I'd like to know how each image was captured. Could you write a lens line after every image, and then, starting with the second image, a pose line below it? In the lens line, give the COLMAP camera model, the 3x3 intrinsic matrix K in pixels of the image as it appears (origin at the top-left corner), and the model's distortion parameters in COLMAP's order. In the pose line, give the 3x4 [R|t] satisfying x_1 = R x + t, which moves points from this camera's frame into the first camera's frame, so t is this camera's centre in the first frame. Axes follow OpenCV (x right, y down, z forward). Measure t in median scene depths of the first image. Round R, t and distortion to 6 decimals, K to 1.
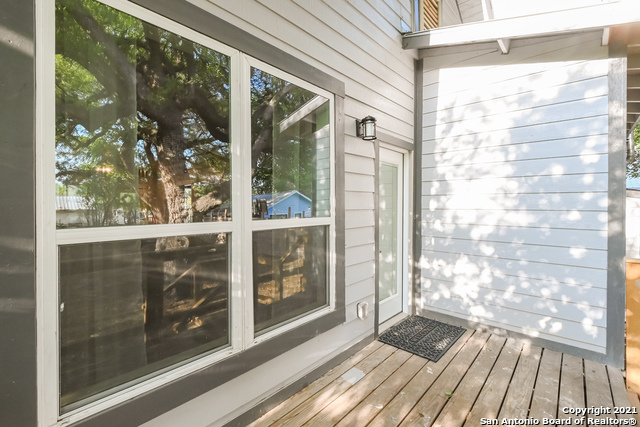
lens RADIAL K [[287.8, 0, 318.8], [0, 287.8, 204.5], [0, 0, 1]] dist [-0.000387, -0.000738]
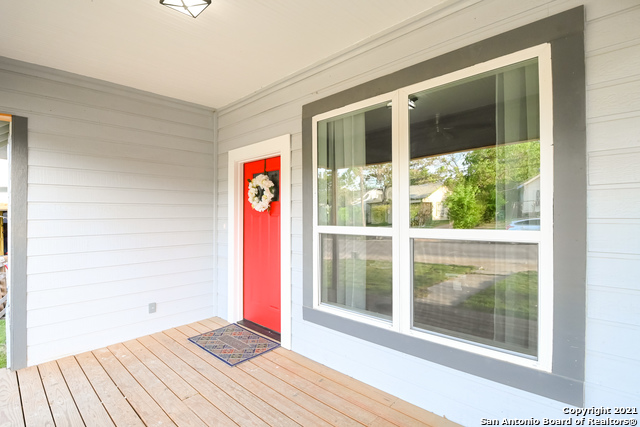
lens RADIAL K [[315.4, 0, 320.0], [0, 315.4, 213.5], [0, 0, 1]] dist [0.001311, 0.000165]
pose [[-0.034025, -0.005791, -0.999404, 1.096131], [0.003313, 0.999977, -0.005907, -0.001475], [0.999415, -0.003512, -0.034005, 0.666708]]
